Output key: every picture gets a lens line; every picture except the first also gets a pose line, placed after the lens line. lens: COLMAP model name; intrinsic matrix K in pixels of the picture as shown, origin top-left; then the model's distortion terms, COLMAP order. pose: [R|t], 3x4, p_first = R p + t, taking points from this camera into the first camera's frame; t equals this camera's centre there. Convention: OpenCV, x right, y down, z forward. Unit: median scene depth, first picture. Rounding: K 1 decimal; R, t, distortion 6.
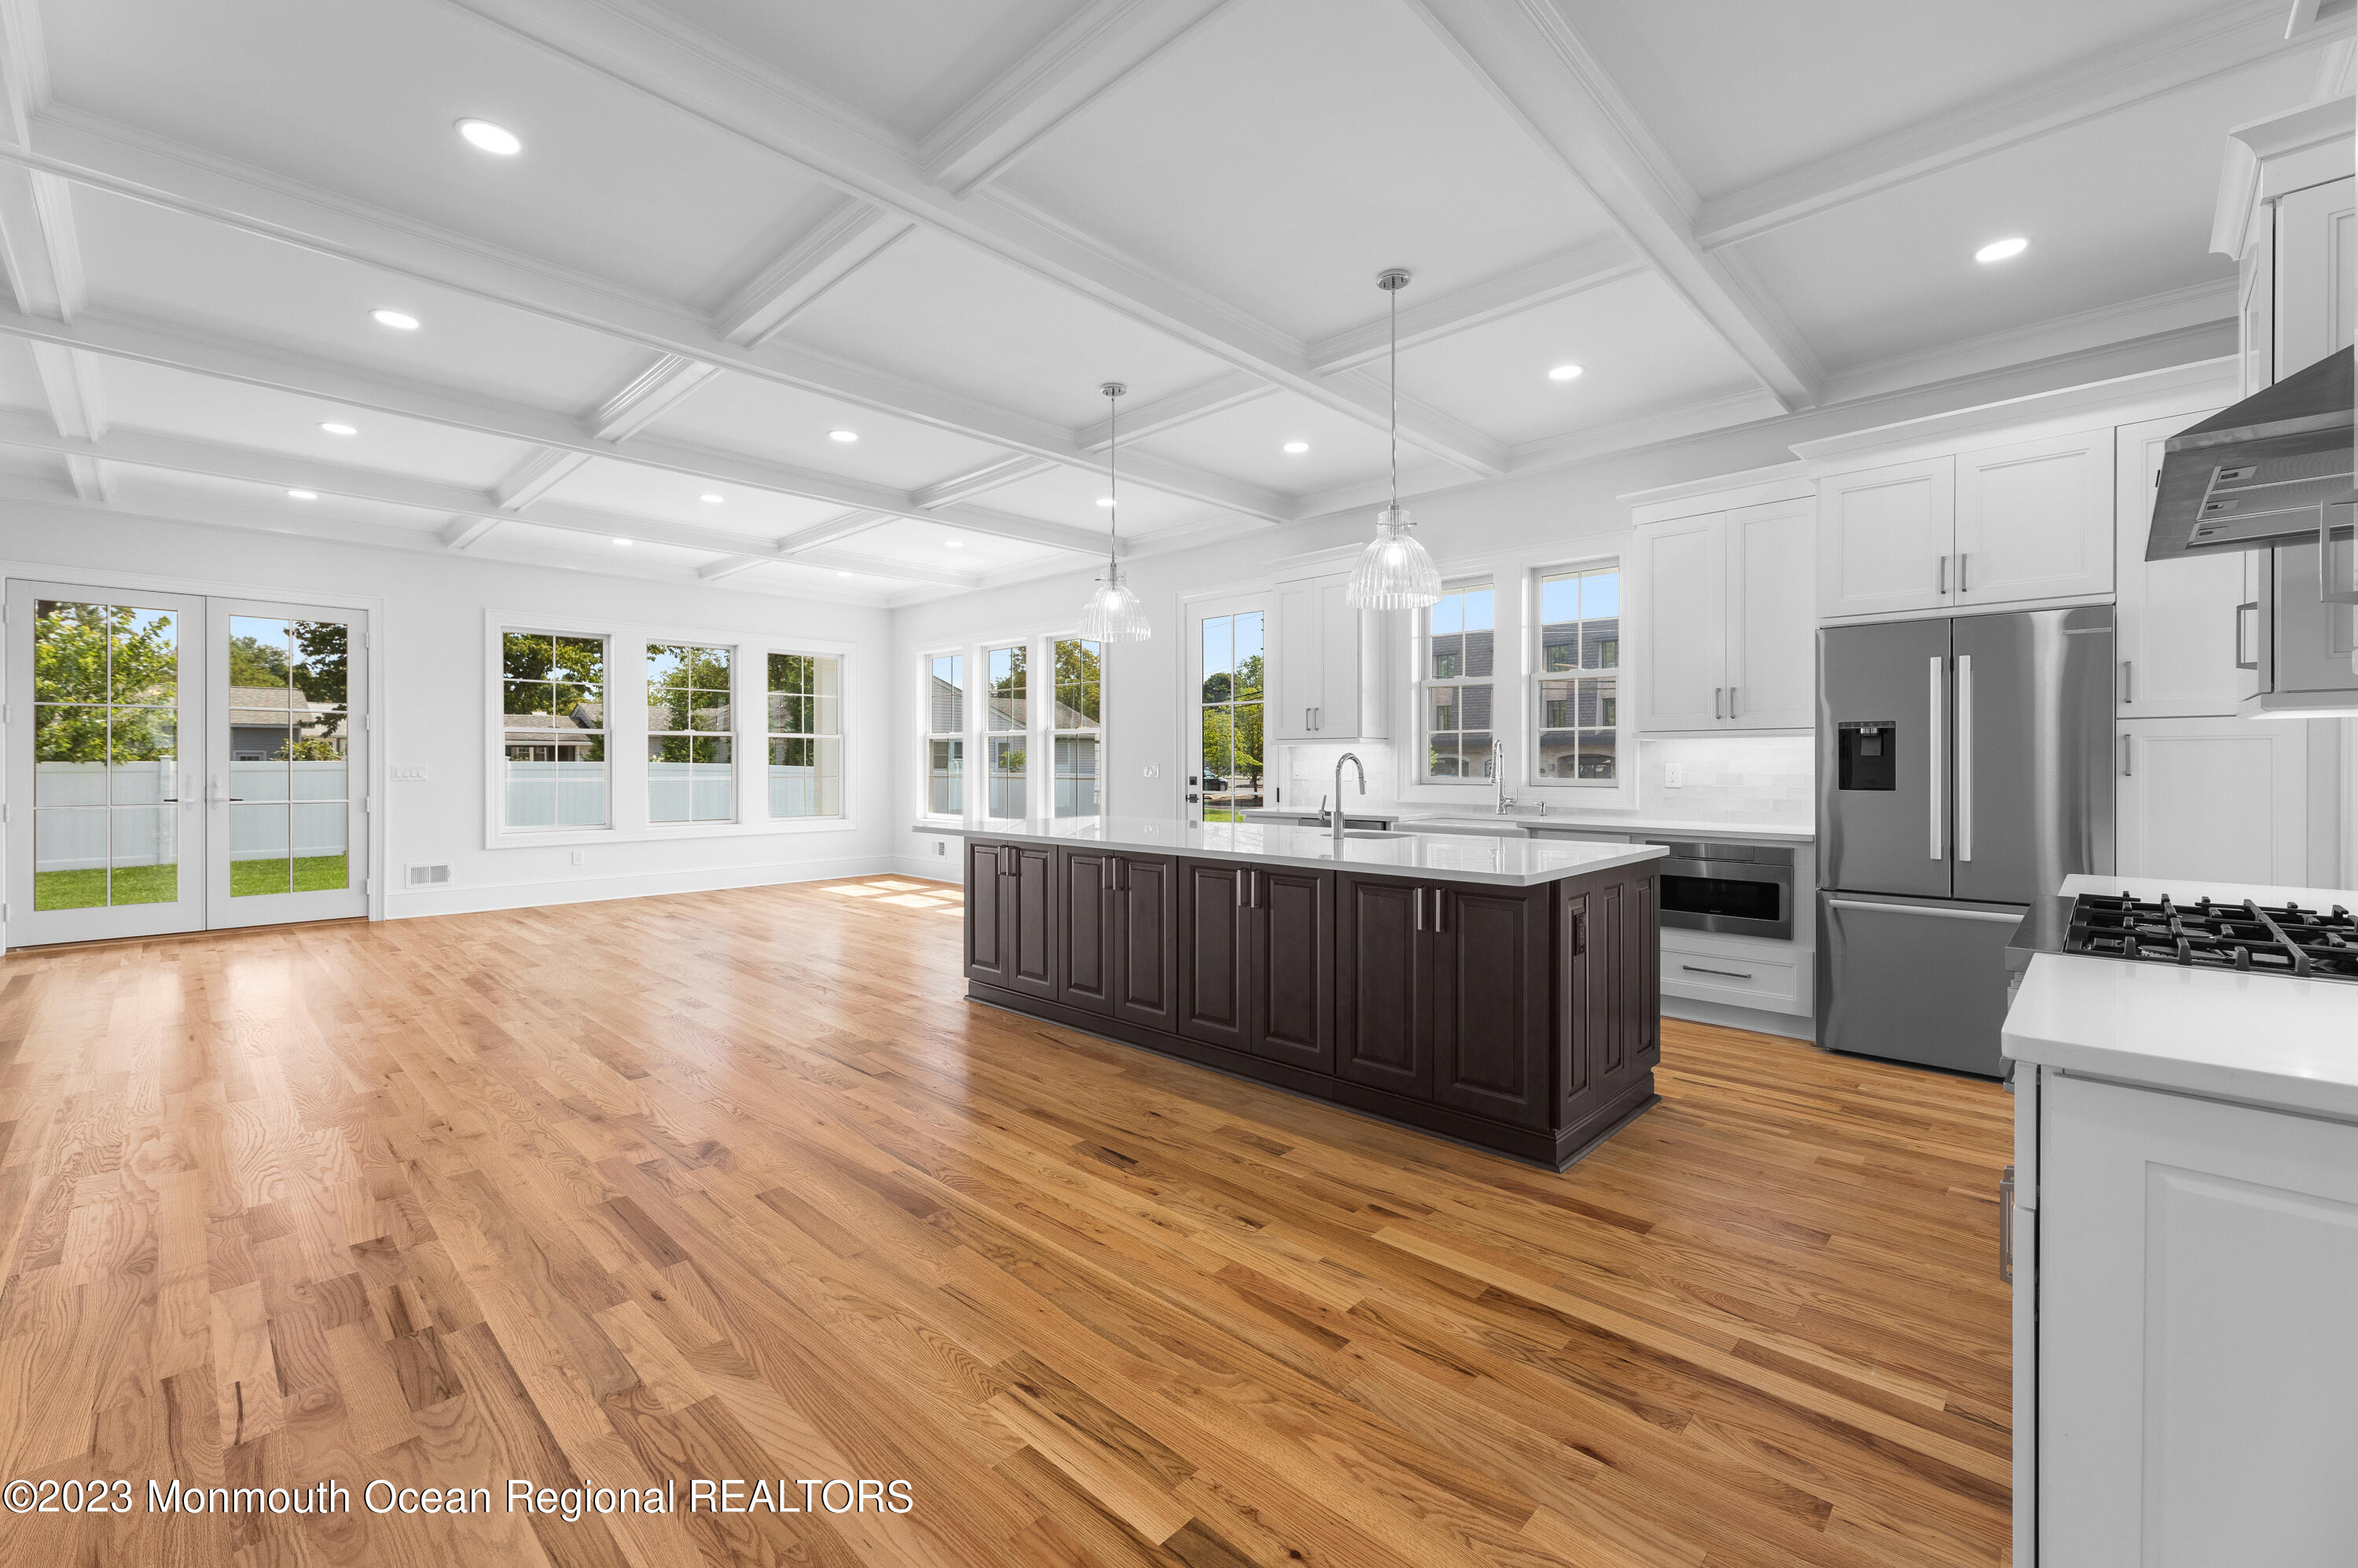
lens RADIAL K [[972.8, 0, 1174.6], [0, 972.8, 765.9], [0, 0, 1]] dist [0.002481, 0.000044]
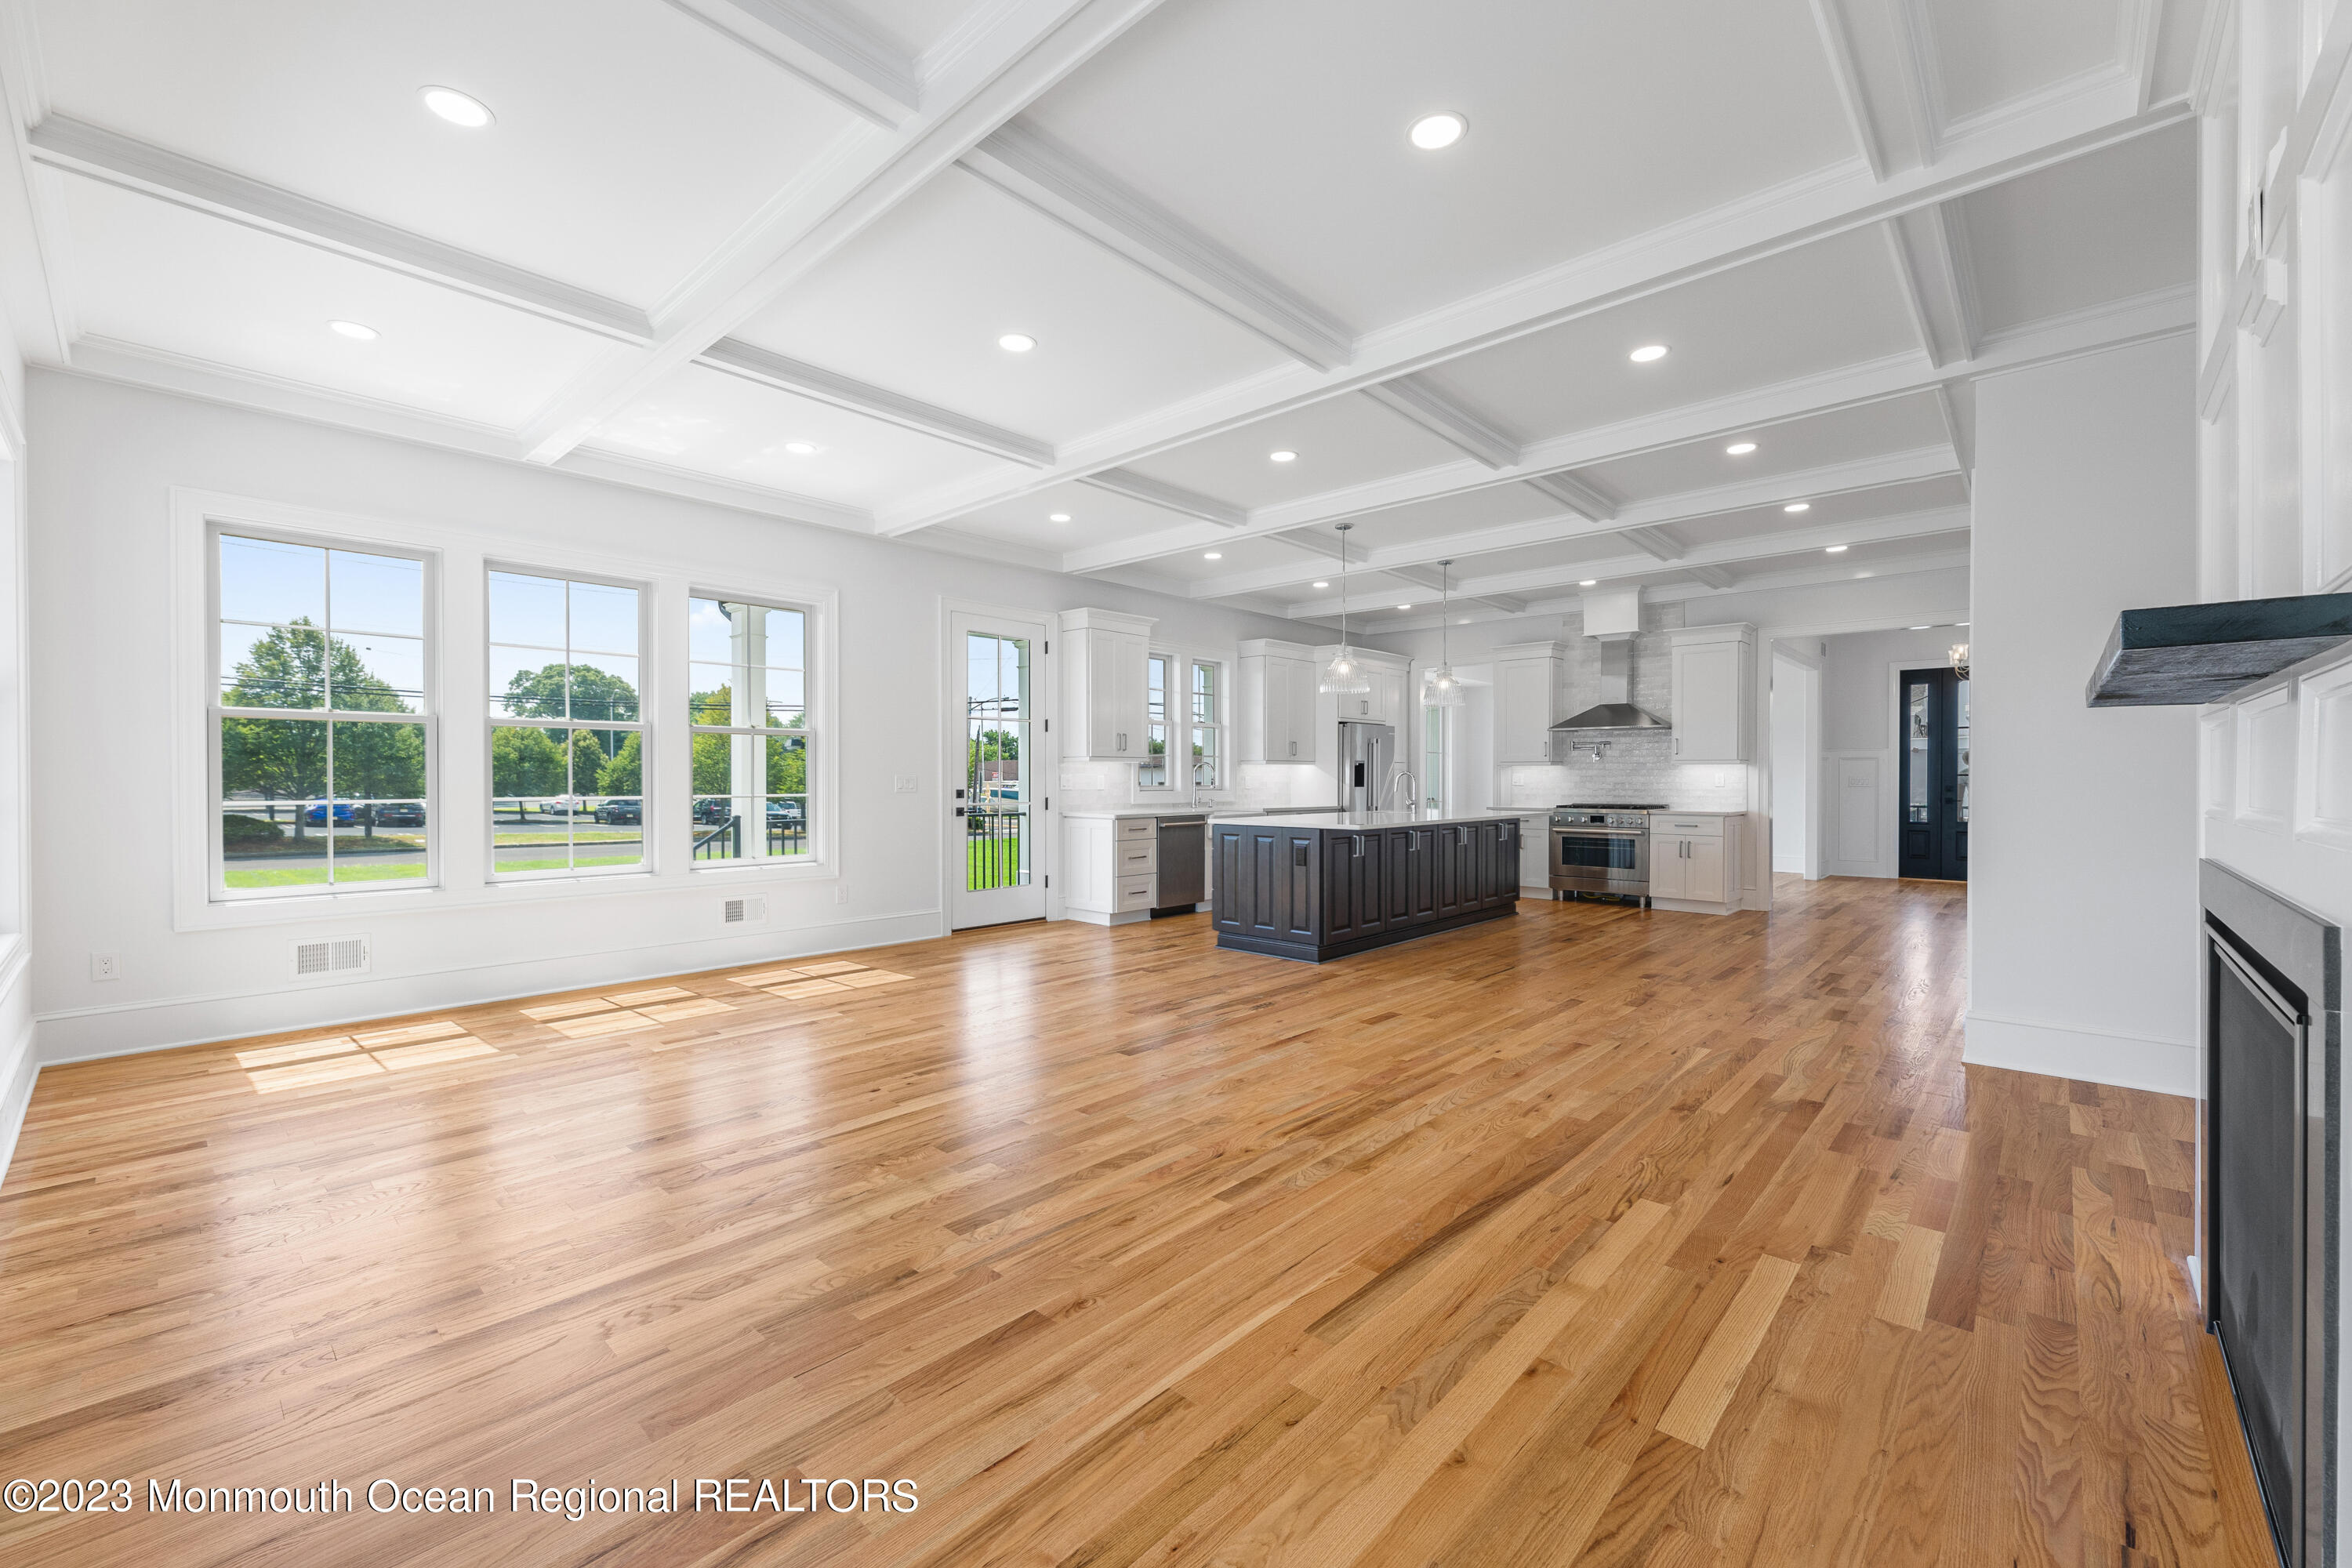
lens RADIAL K [[942.5, 0, 1182.4], [0, 942.5, 779.6], [0, 0, 1]] dist [0.001937, 0.000007]
pose [[-0.022983, -0.002763, 0.999732, -2.129219], [0.002015, 0.999994, 0.002810, -0.002852], [-0.999734, 0.002079, -0.022977, 1.810087]]
